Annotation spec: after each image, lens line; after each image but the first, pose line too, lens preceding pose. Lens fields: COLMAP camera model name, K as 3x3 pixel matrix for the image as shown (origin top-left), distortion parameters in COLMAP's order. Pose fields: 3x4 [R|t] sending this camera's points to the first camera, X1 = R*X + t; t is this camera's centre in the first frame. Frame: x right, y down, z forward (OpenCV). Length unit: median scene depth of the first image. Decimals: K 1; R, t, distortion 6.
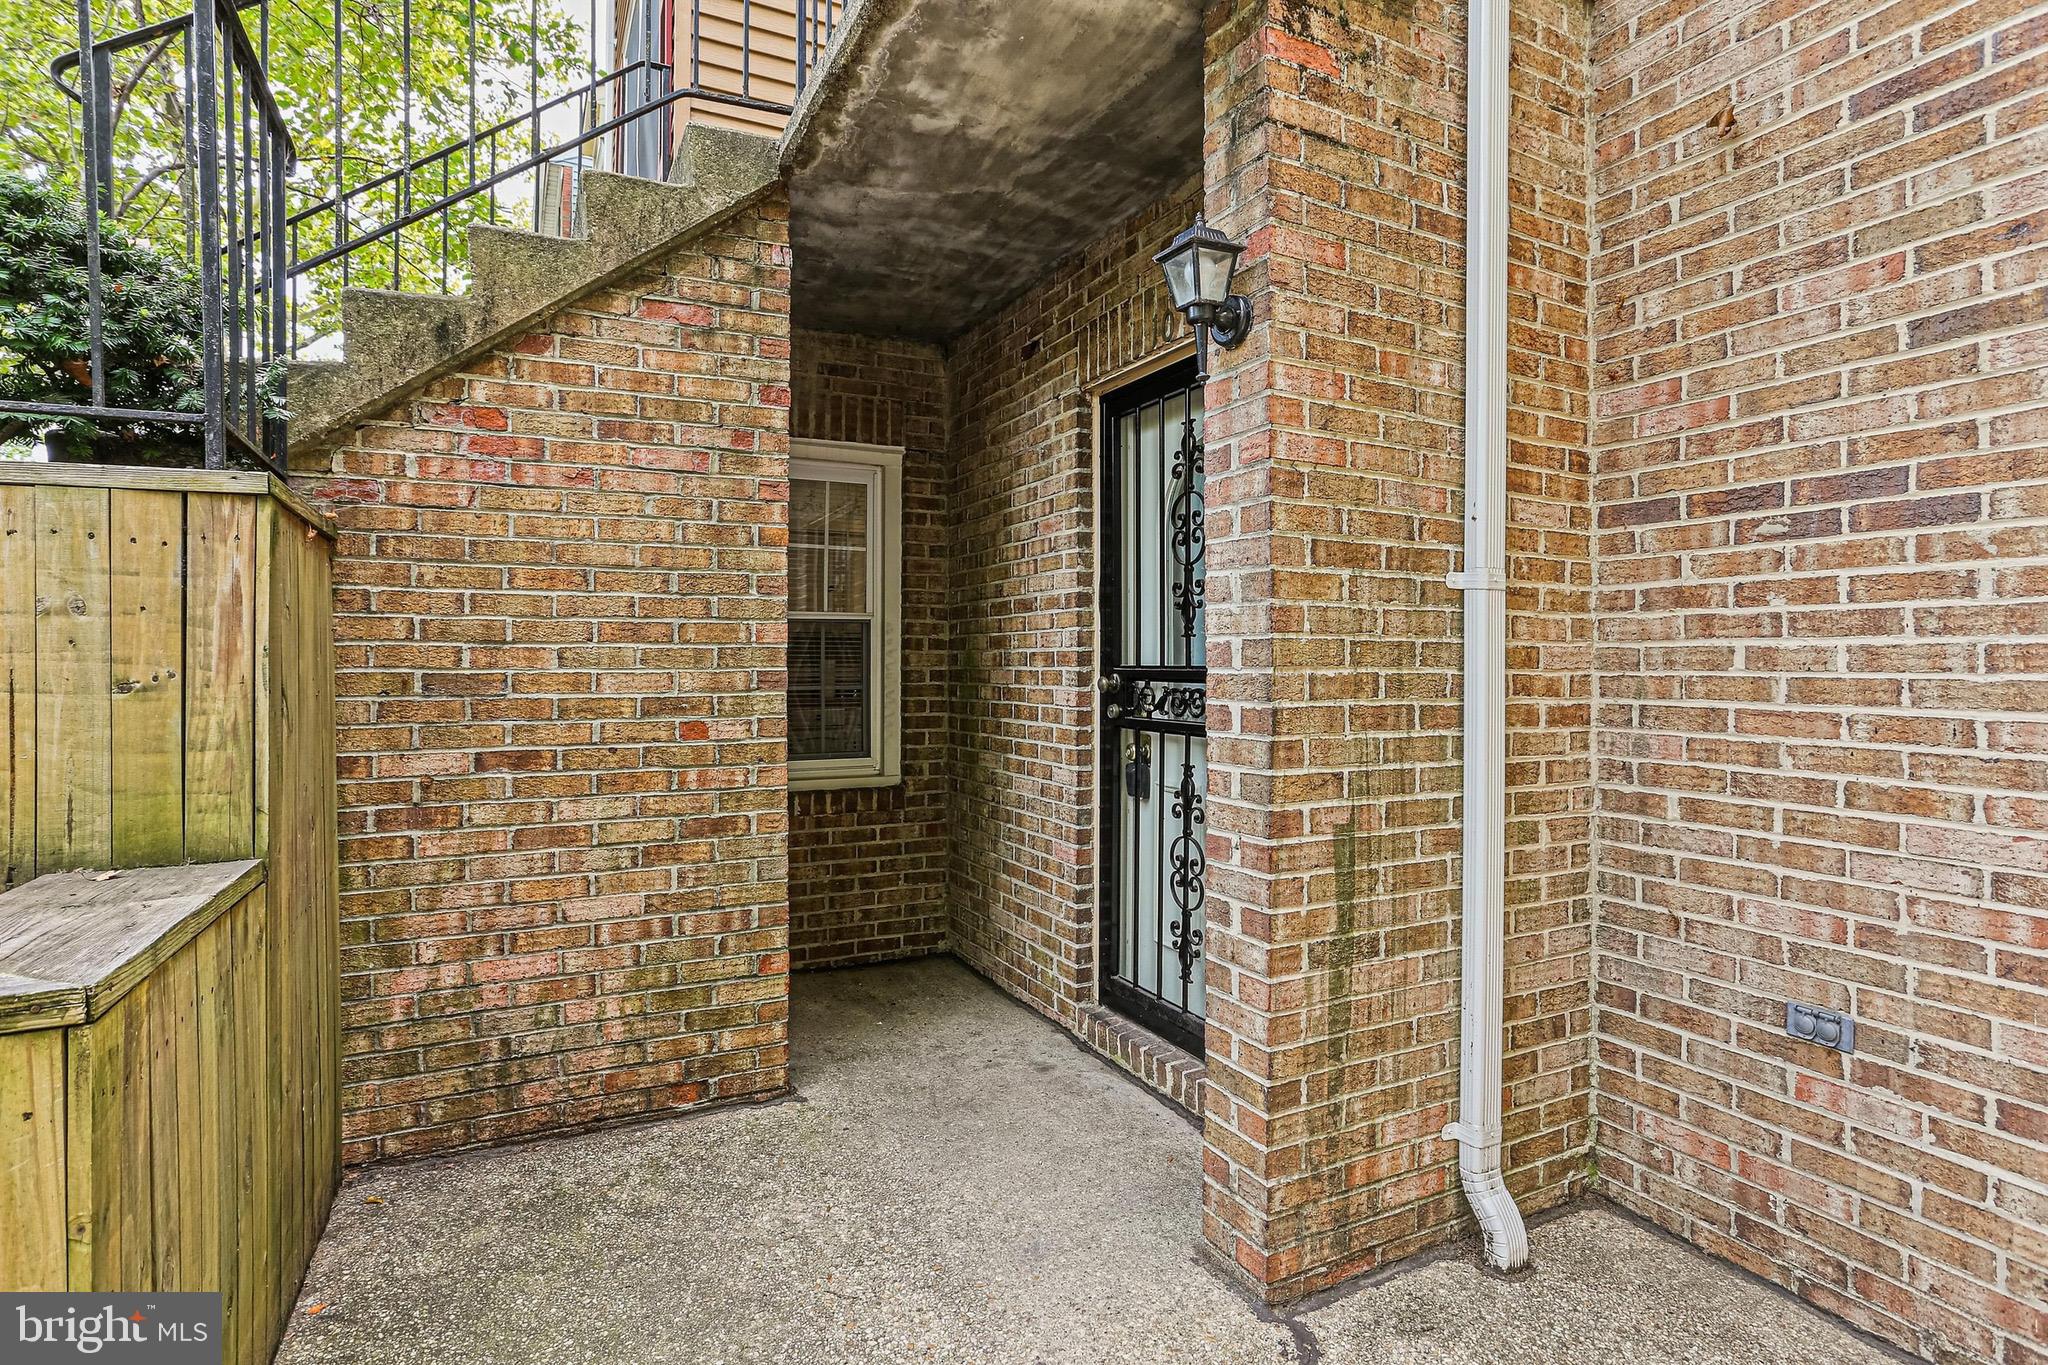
lens RADIAL K [[1025.9, 0, 995.3], [0, 1025.9, 654.1], [0, 0, 1]] dist [-0.043033, 0.027773]
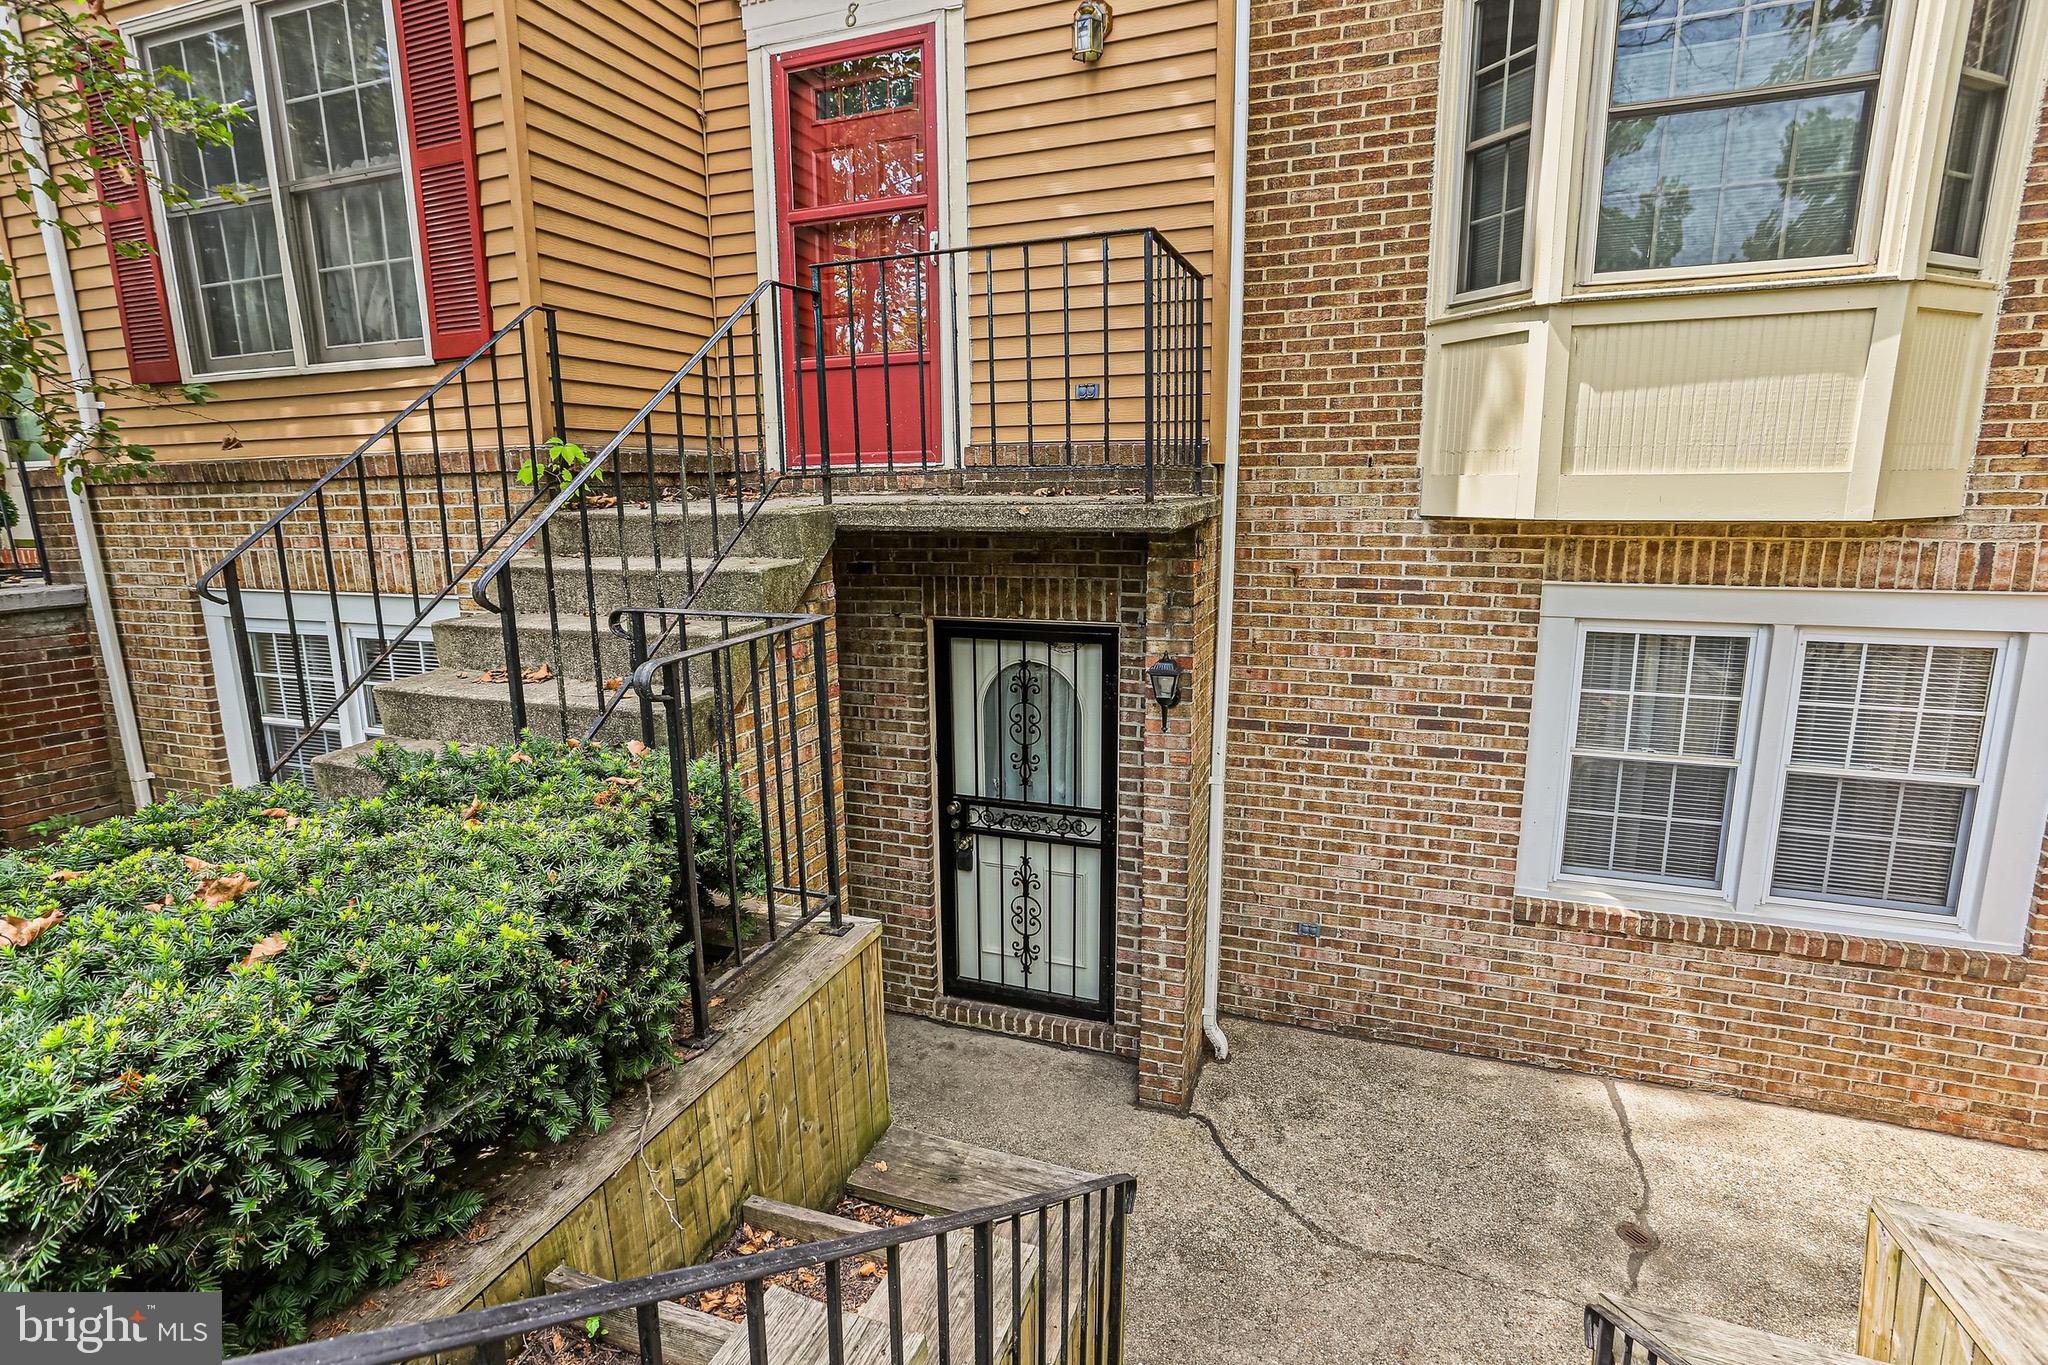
lens RADIAL K [[1025.9, 0, 1044.1], [0, 1025.9, 696.7], [0, 0, 1]] dist [-0.043033, 0.027773]
pose [[0.717429, -0.144744, 0.681429, -1.298887], [0.003285, 0.978868, 0.204466, -0.713392], [-0.696624, -0.144451, 0.702744, -0.277094]]
